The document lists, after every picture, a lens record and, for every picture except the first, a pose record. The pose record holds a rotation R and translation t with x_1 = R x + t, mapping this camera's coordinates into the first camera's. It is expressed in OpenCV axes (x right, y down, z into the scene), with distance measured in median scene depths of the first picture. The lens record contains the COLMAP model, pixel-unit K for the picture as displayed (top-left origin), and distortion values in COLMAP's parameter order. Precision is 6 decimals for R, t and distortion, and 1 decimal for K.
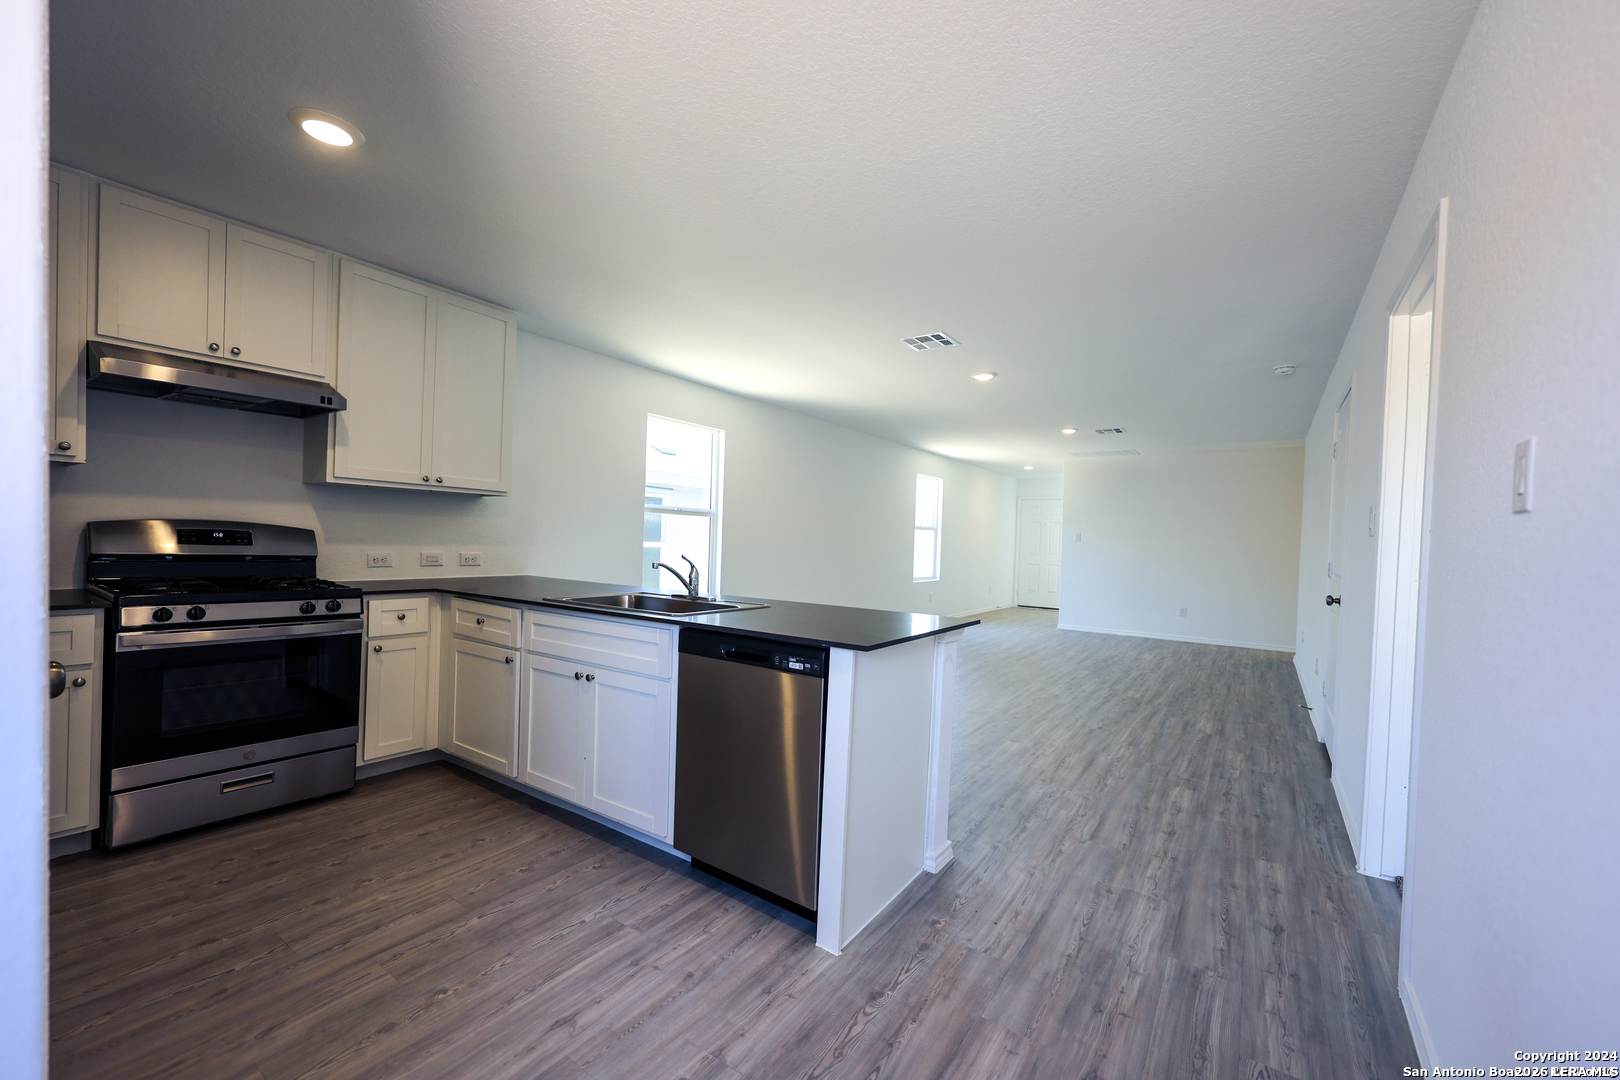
lens RADIAL K [[659.5, 0, 808.0], [0, 659.5, 545.1], [0, 0, 1]] dist [0.001617, -0.001104]
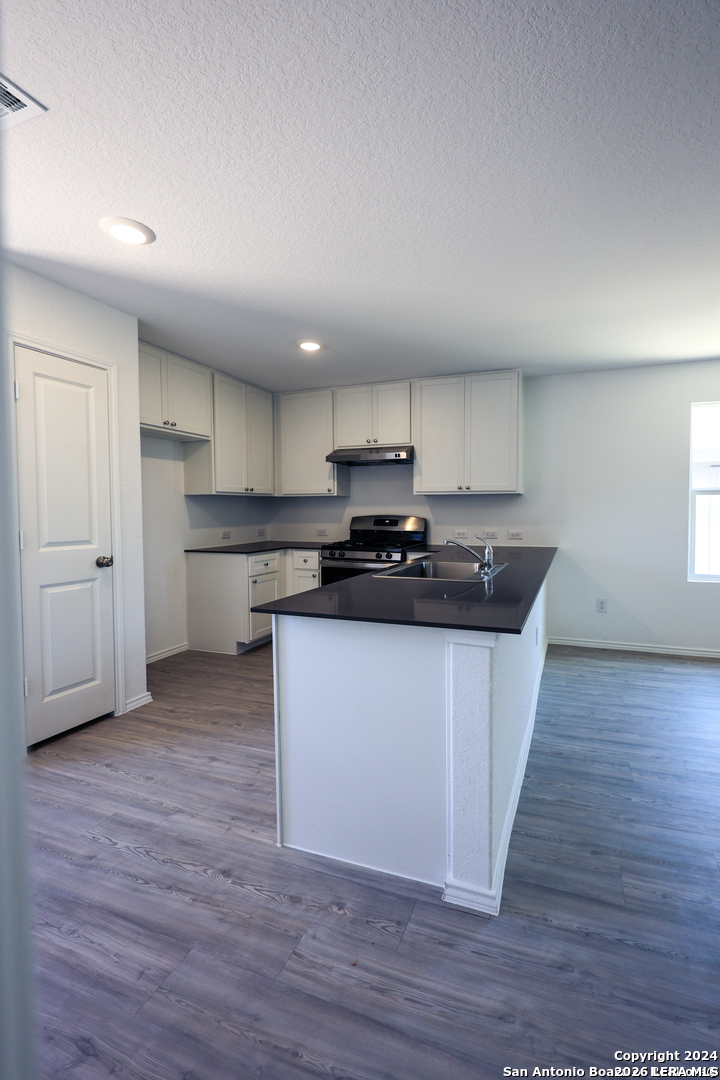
lens RADIAL K [[439.7, 0, 378.6], [0, 439.7, 519.7], [0, 0, 1]] dist [0.001617, -0.001104]
pose [[0.273764, -0.015960, -0.961664, 0.967646], [0.000641, 0.999865, -0.016412, 0.004118], [0.961797, 0.003876, 0.273738, 0.989812]]
